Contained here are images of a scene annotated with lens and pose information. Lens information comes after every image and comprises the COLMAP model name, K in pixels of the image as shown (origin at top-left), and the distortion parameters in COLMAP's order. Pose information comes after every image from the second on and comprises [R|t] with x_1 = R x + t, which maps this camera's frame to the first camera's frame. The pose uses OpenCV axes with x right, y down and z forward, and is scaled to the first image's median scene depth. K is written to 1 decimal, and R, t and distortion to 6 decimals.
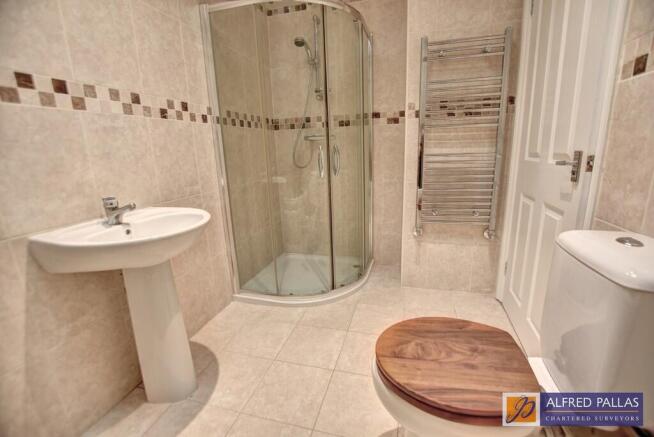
lens RADIAL K [[291.4, 0, 329.7], [0, 291.4, 218.7], [0, 0, 1]] dist [-0.024026, 0.001156]
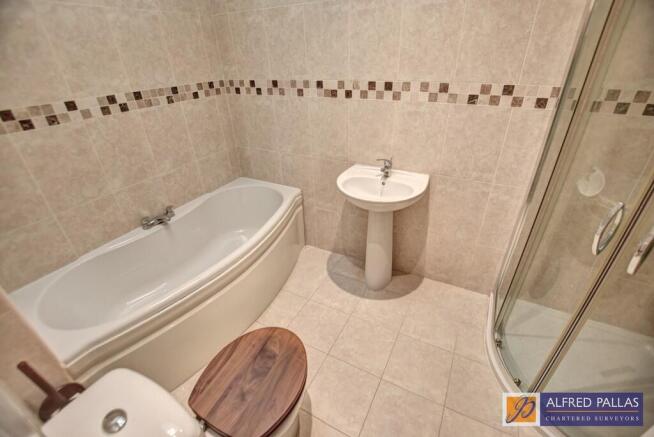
lens RADIAL K [[291.4, 0, 328.7], [0, 291.4, 217.6], [0, 0, 1]] dist [-0.024026, 0.001156]
pose [[-0.214113, 0.530178, -0.820407, 0.691125], [-0.188394, 0.801702, 0.567258, -0.590136], [0.958469, 0.276017, -0.071773, 0.802178]]
